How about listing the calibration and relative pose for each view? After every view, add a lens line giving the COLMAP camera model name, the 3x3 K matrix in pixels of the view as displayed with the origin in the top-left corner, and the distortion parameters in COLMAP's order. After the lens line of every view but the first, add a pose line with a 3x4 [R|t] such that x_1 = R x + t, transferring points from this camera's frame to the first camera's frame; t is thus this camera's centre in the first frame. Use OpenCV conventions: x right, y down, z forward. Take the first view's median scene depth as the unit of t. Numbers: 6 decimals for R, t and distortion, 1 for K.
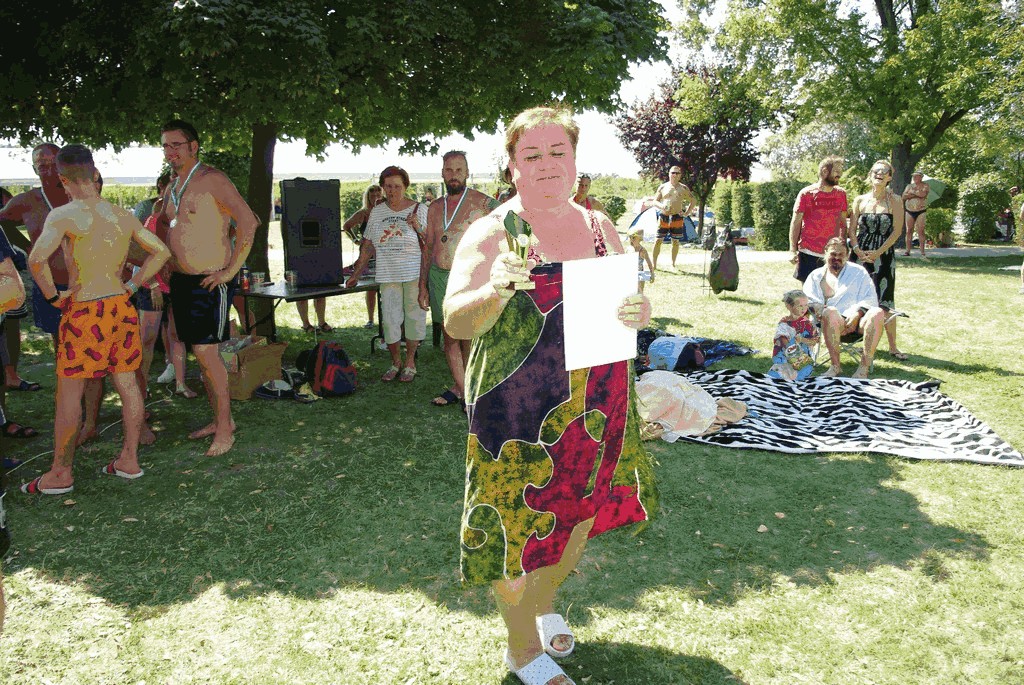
lens RADIAL K [[804.4, 0, 508.5], [0, 804.4, 346.9], [0, 0, 1]] dist [-0.095967, 0.046013]
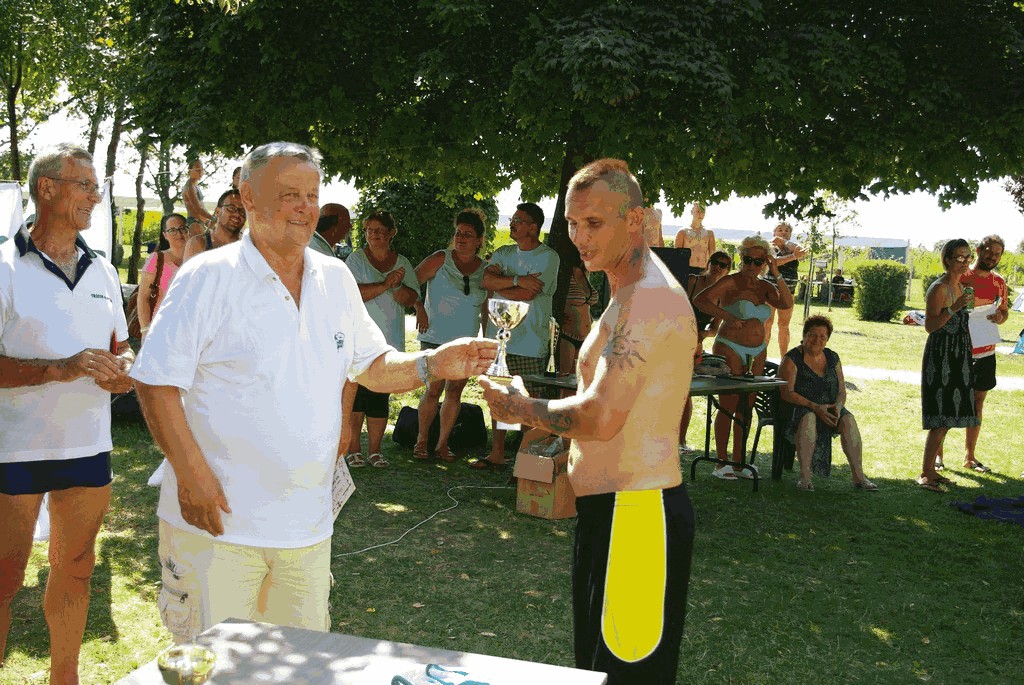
lens RADIAL K [[1269.6, 0, 507.9], [0, 1269.6, 342.7], [0, 0, 1]] dist [-0.028112, 0.000000]
pose [[0.973587, 0.076788, -0.215014, -0.111245], [-0.101860, 0.988913, -0.108053, 0.031427], [0.204333, 0.127100, 0.970615, -0.218168]]
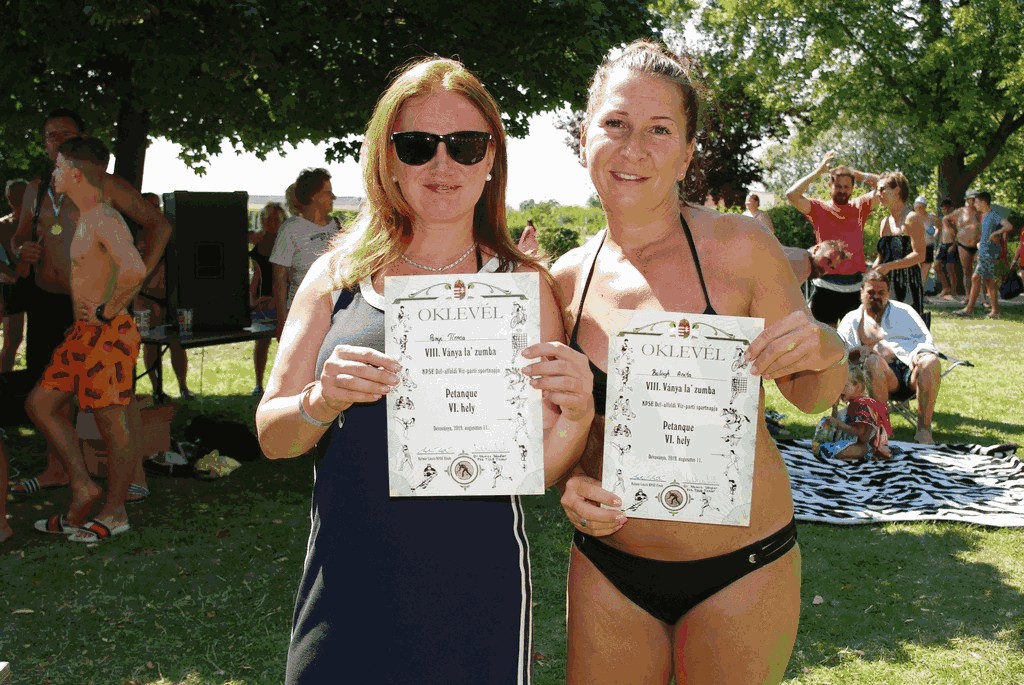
lens RADIAL K [[1157.9, 0, 509.0], [0, 1157.9, 343.7], [0, 0, 1]] dist [-0.043081, 0.000000]
pose [[0.995721, -0.002584, 0.092373, -0.064325], [0.010833, 0.995981, -0.088909, 0.037442], [-0.091772, 0.089530, 0.991747, -0.107284]]
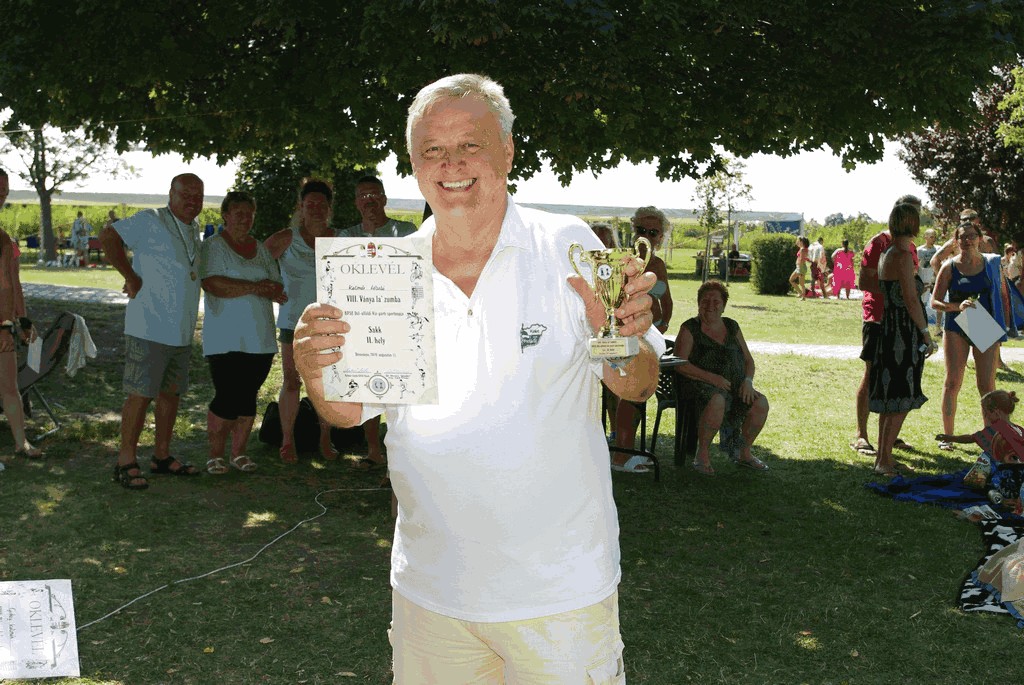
lens RADIAL K [[1269.6, 0, 510.9], [0, 1269.6, 343.7], [0, 0, 1]] dist [-0.028112, 0.000000]
pose [[0.989532, 0.046880, -0.136483, -0.111262], [-0.061058, 0.992948, -0.101618, 0.016772], [0.130757, 0.108887, 0.985417, -0.090256]]
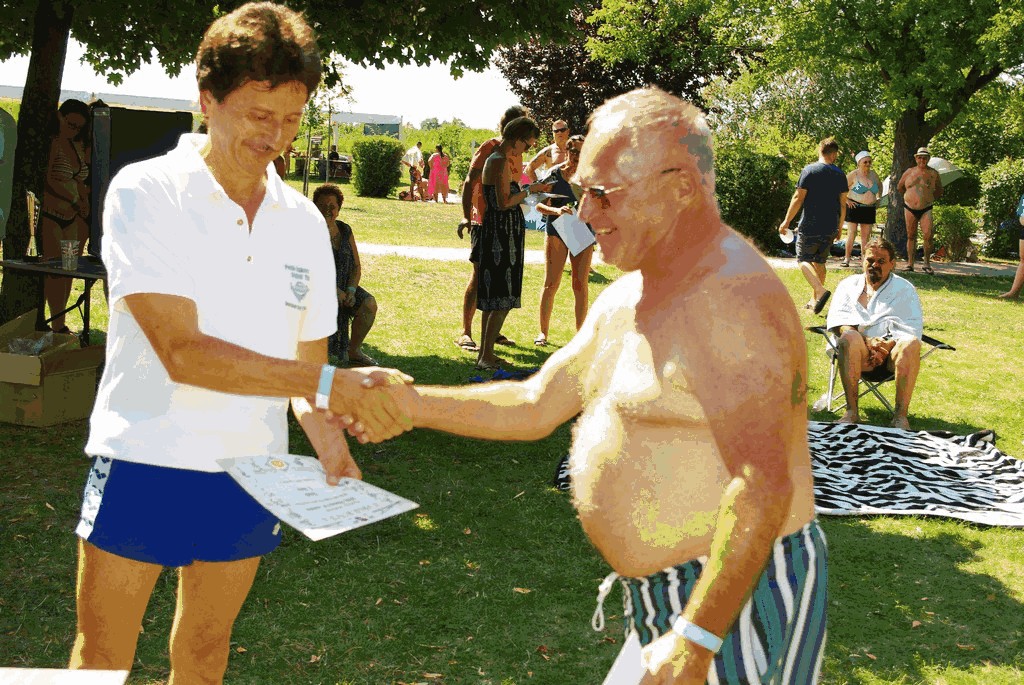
lens RADIAL K [[1269.6, 0, 504.6], [0, 1269.6, 350.2], [0, 0, 1]] dist [-0.028112, 0.000000]
pose [[0.983399, 0.044988, 0.175791, -0.127963], [-0.039453, 0.998613, -0.034862, 0.021582], [-0.177116, 0.027348, 0.983810, -0.113343]]
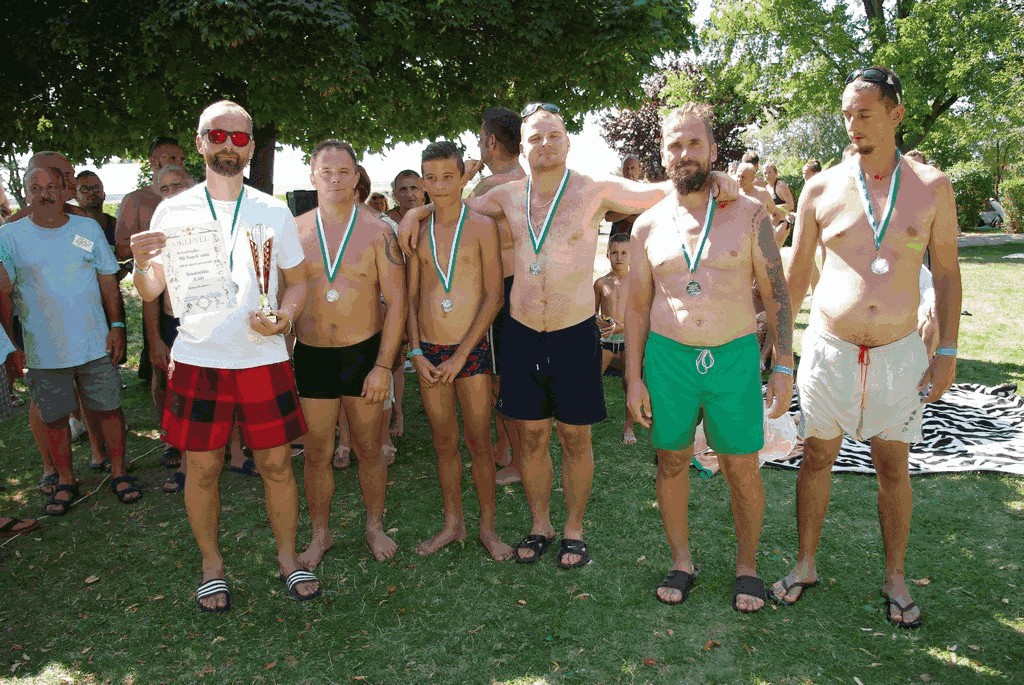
lens RADIAL K [[804.4, 0, 511.1], [0, 804.4, 344.8], [0, 0, 1]] dist [-0.095967, 0.046013]
pose [[0.998614, -0.038989, 0.035363, -0.074283], [0.039252, 0.999206, -0.006782, -0.018523], [-0.035070, 0.008161, 0.999352, 0.088931]]
